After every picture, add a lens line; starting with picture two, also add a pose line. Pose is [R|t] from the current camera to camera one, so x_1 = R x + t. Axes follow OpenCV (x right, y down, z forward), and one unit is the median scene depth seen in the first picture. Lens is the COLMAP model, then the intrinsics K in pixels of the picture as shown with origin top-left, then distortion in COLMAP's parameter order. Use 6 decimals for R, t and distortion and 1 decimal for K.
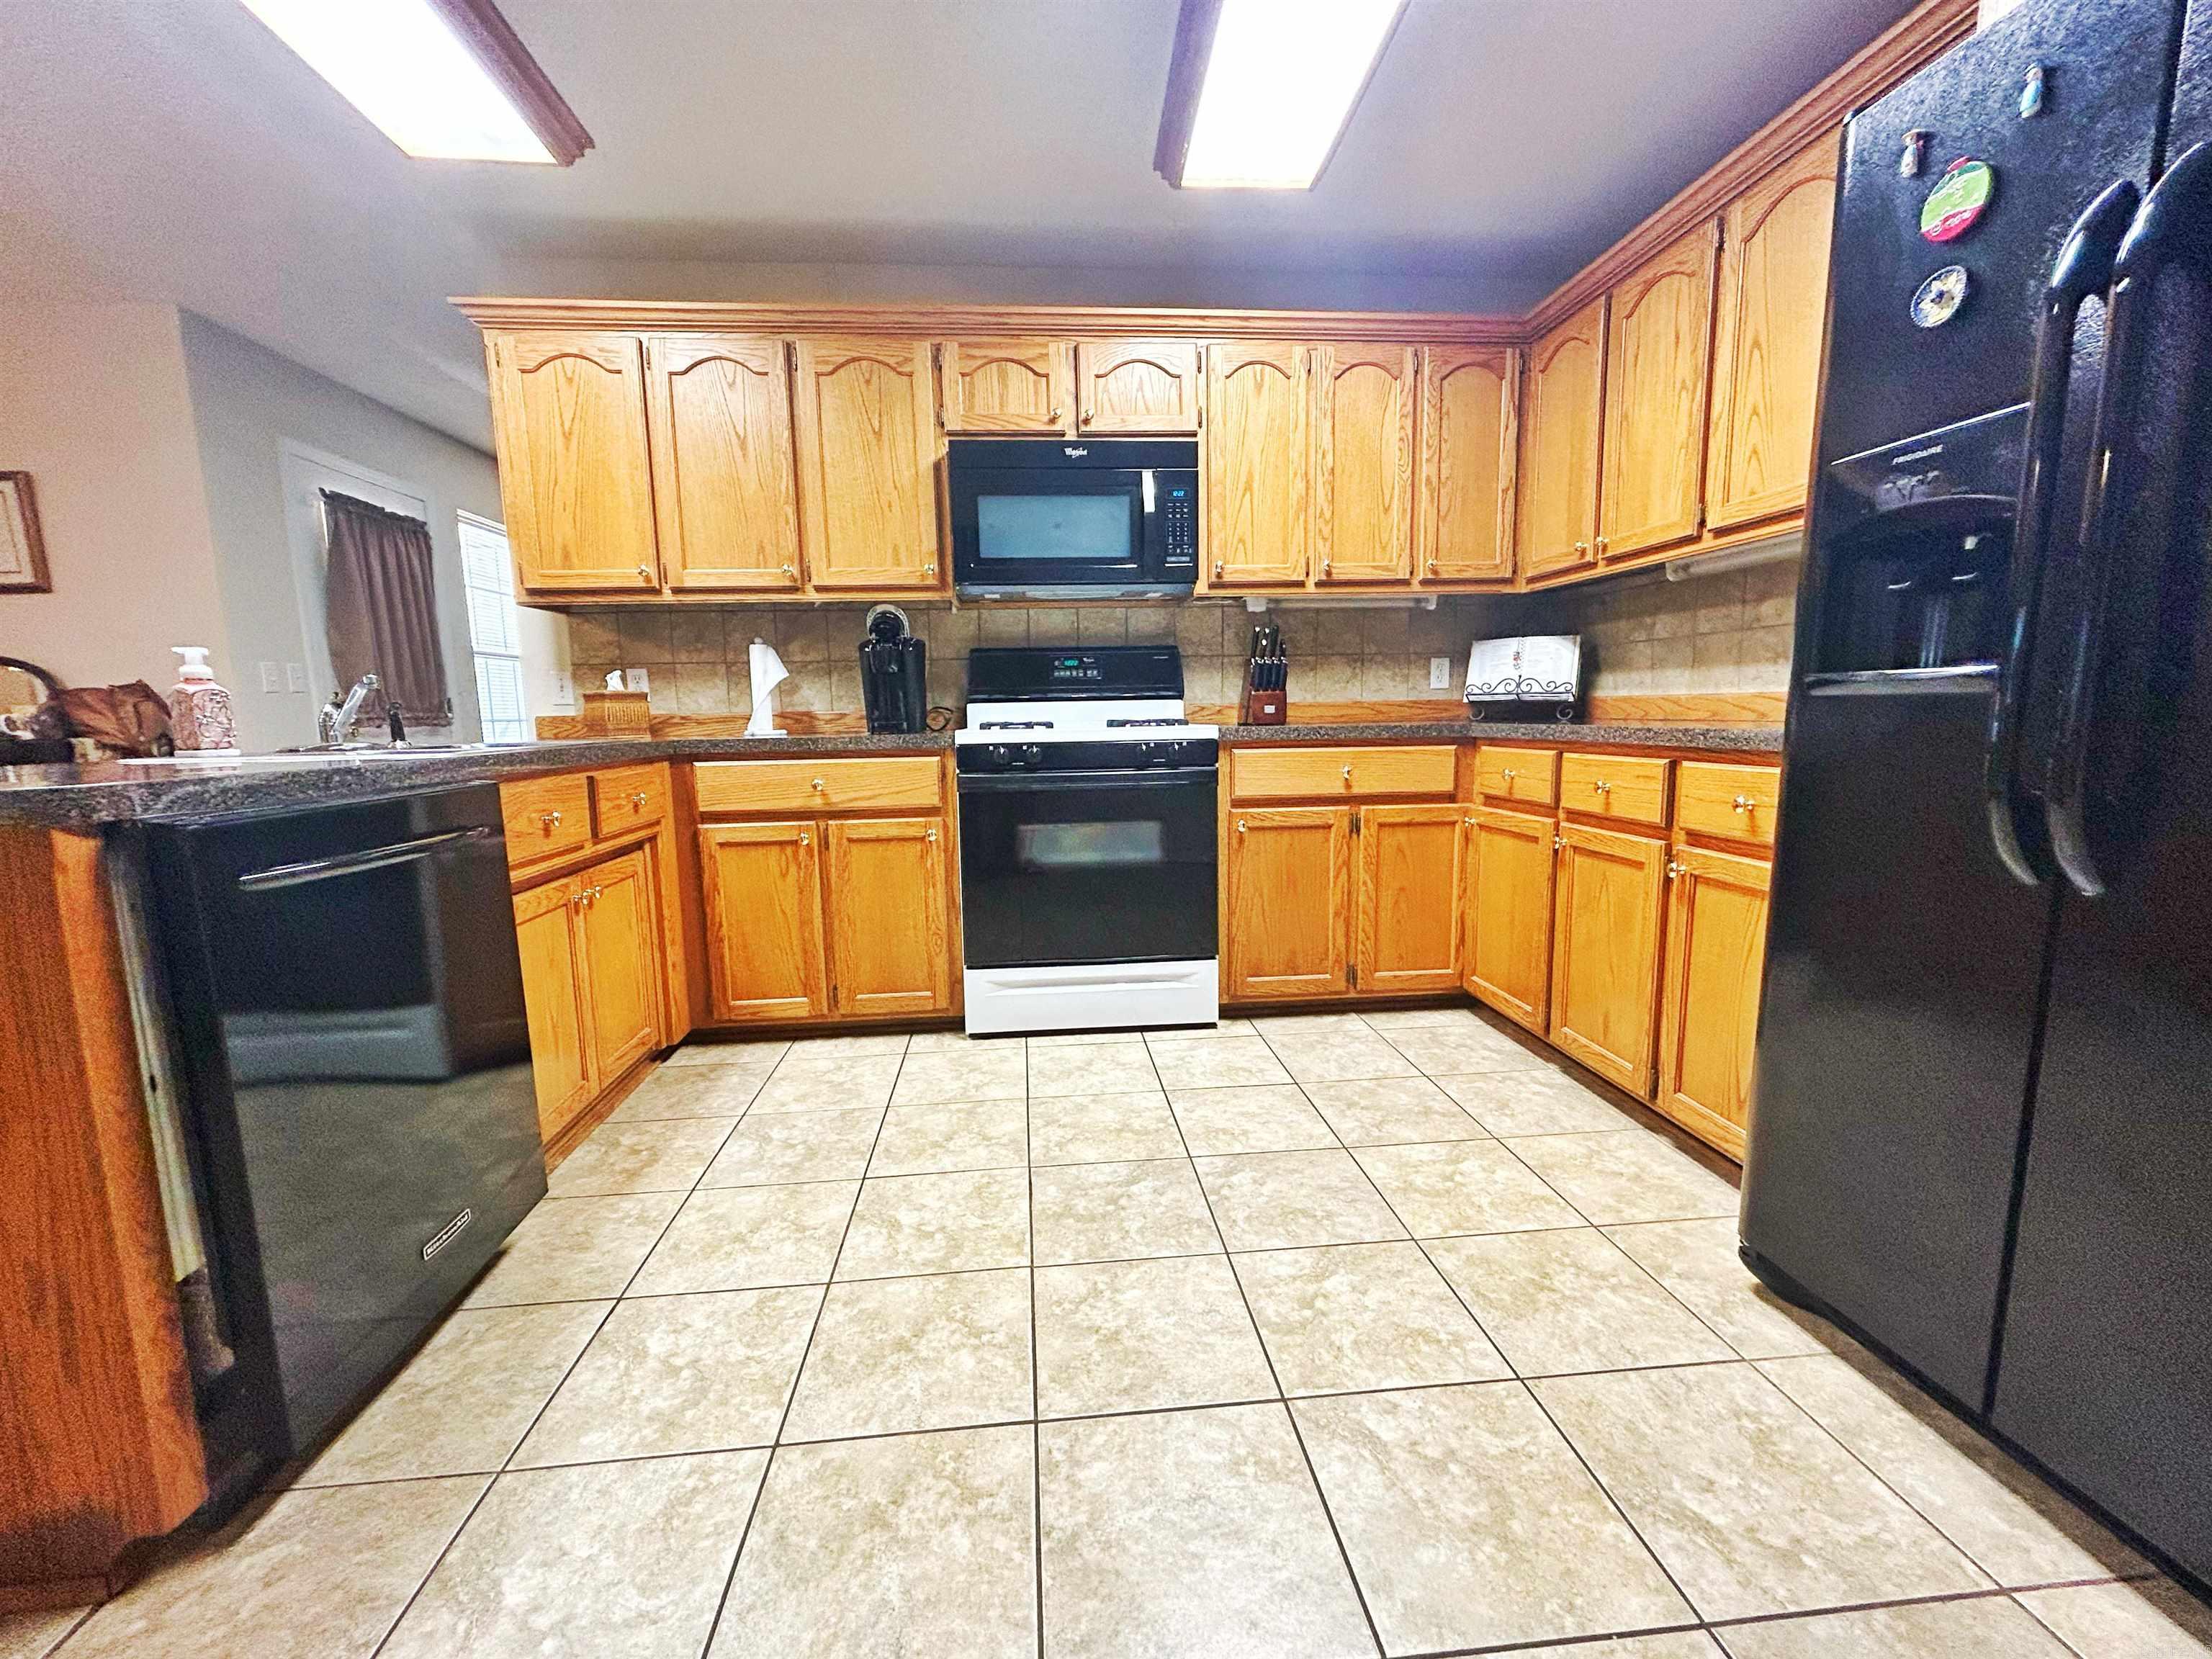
lens RADIAL K [[887.2, 0, 1104.2], [0, 887.2, 829.3], [0, 0, 1]] dist [-0.002851, 0.000948]
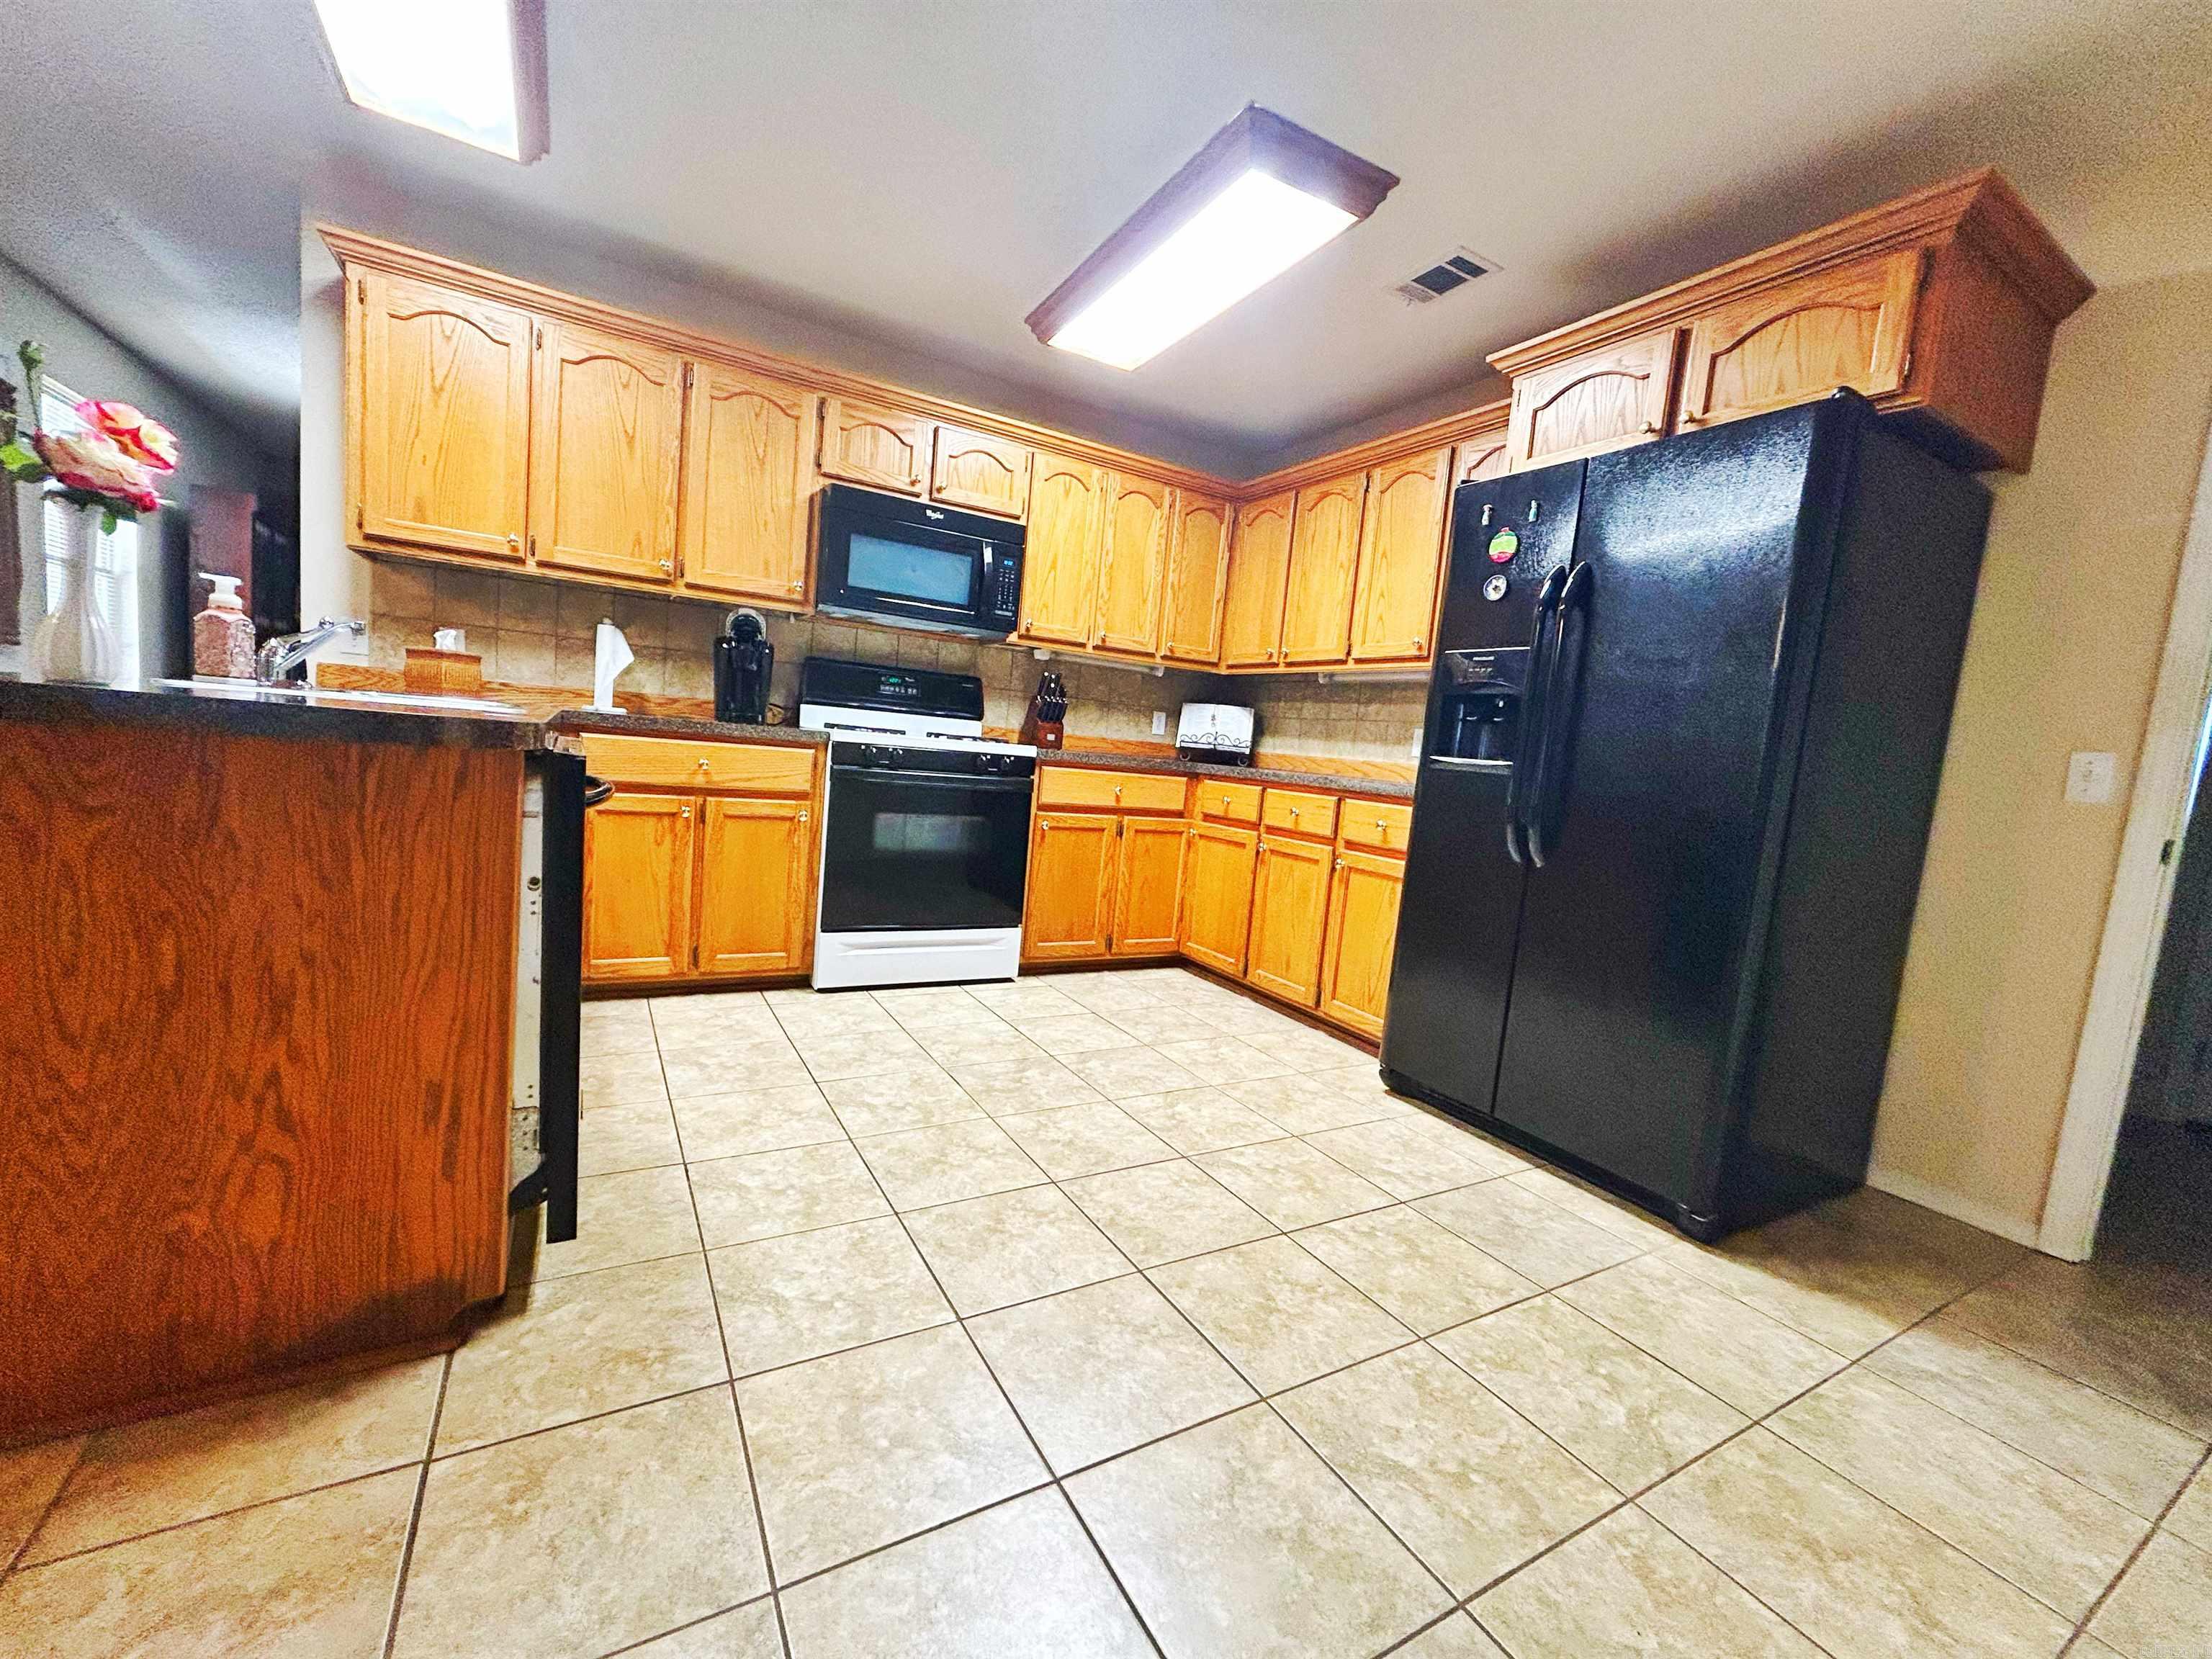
lens RADIAL K [[887.2, 0, 1099.5], [0, 887.2, 832.3], [0, 0, 1]] dist [-0.002851, 0.000948]
pose [[0.902298, 0.058744, 0.427092, -0.336312], [-0.051365, 0.998265, -0.028789, 0.041177], [-0.428042, 0.004039, 0.903750, -0.219377]]
